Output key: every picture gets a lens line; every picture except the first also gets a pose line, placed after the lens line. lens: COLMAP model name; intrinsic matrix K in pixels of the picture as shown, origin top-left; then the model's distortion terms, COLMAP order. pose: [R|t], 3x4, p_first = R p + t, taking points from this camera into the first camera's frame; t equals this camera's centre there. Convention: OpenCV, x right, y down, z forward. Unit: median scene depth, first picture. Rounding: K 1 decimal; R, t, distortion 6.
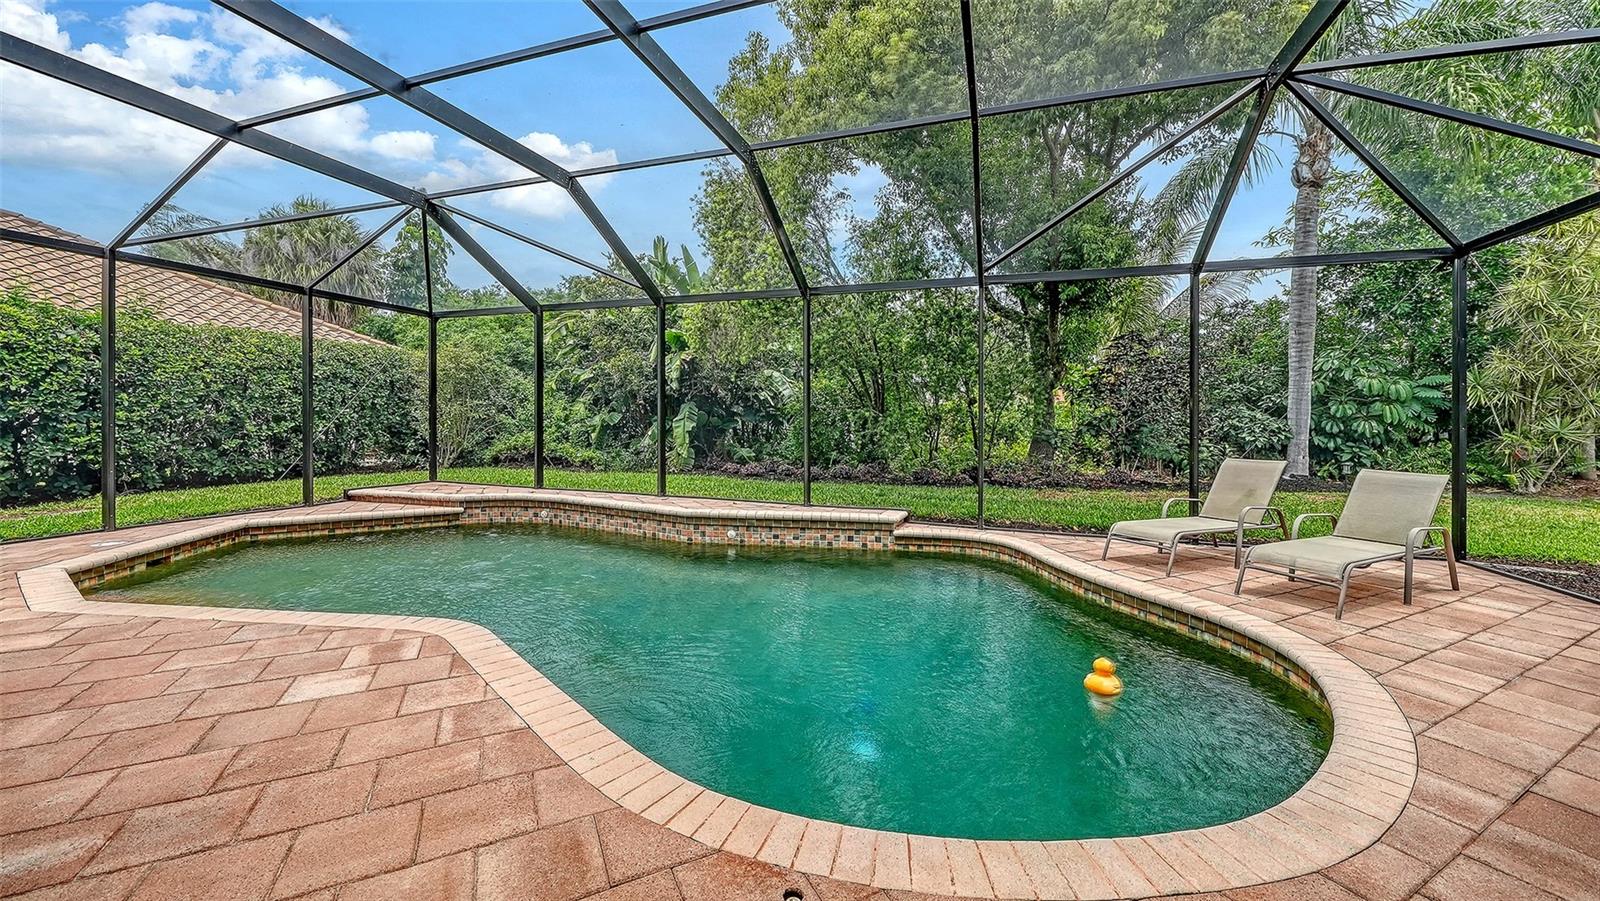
lens RADIAL K [[584.1, 0, 808.2], [0, 584.1, 444.5], [0, 0, 1]] dist [0.002719, -0.000047]
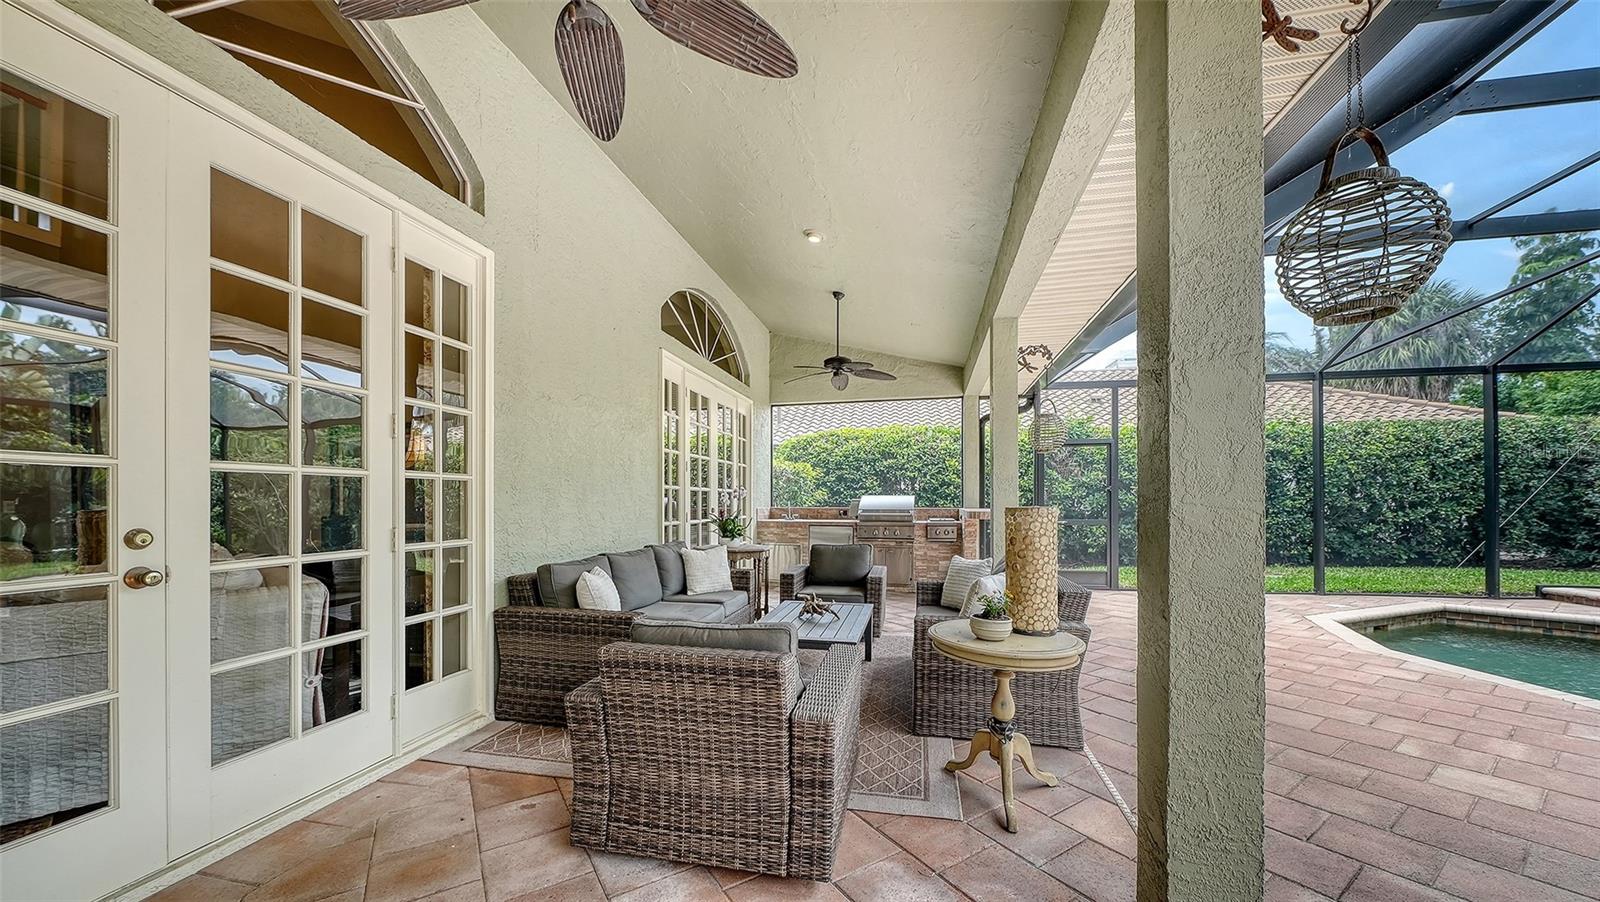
lens RADIAL K [[565.1, 0, 792.2], [0, 565.1, 510.1], [0, 0, 1]] dist [-0.005788, -0.000182]
pose [[0.103915, 0.000917, -0.994586, -0.064722], [-0.035906, 0.999351, -0.002830, 0.005695], [0.993938, 0.036006, 0.103880, -0.166320]]
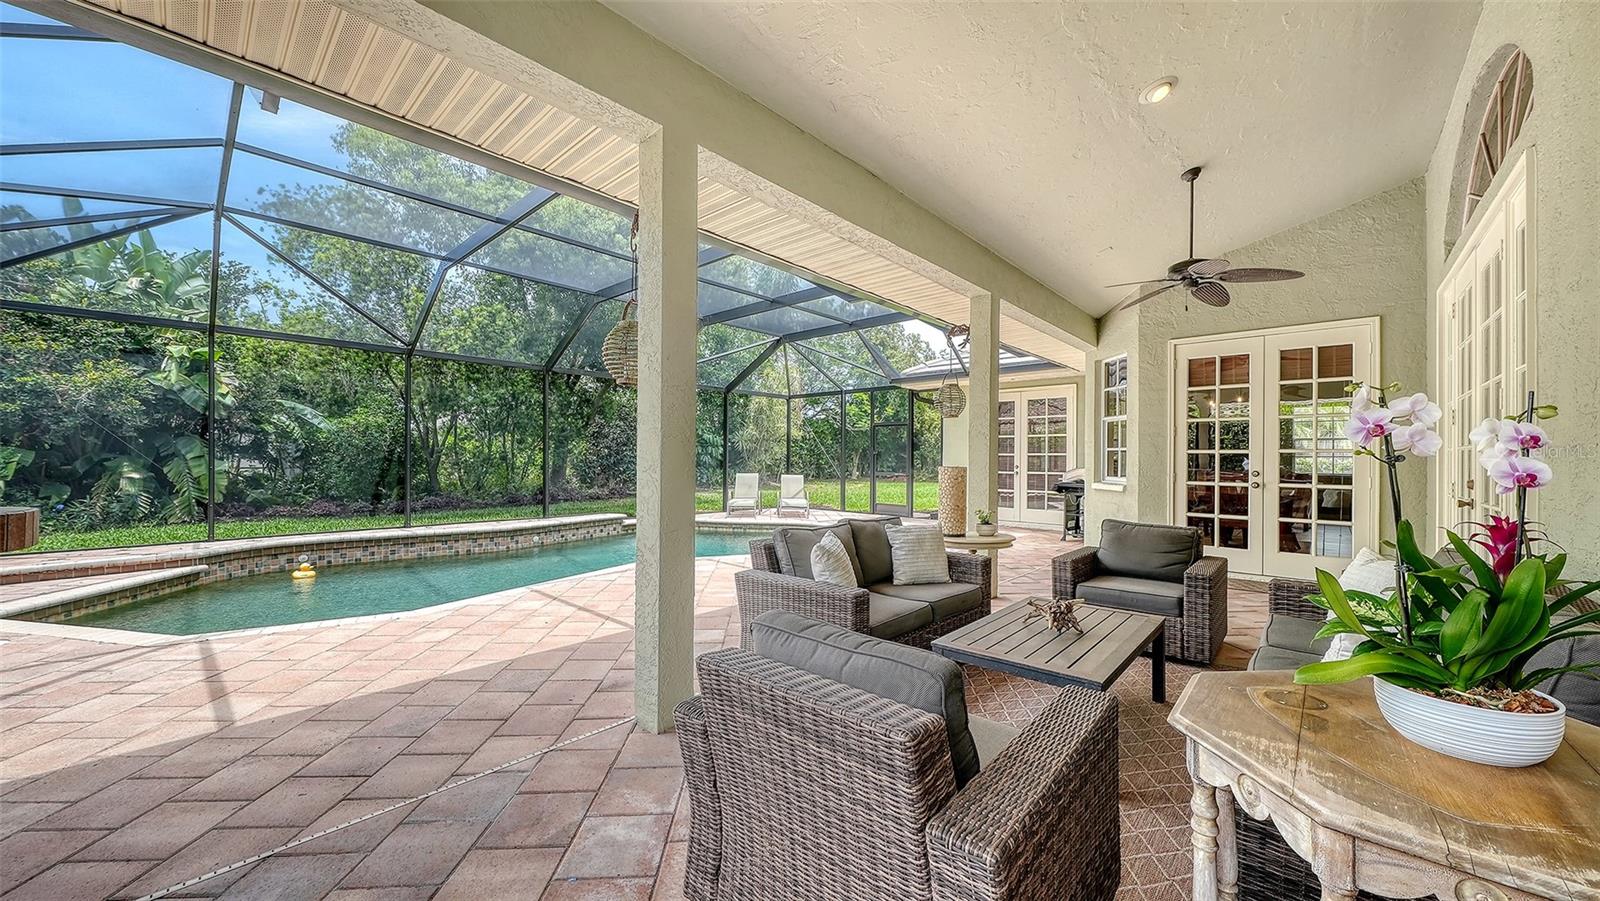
lens RADIAL K [[568.3, 0, 795.9], [0, 568.3, 443.7], [0, 0, 1]] dist [-0.003626, -0.000348]
pose [[0.414885, 0.012670, 0.909786, -0.769440], [0.036481, 0.998867, -0.030547, -0.010687], [-0.909142, 0.045864, 0.413953, -0.118715]]
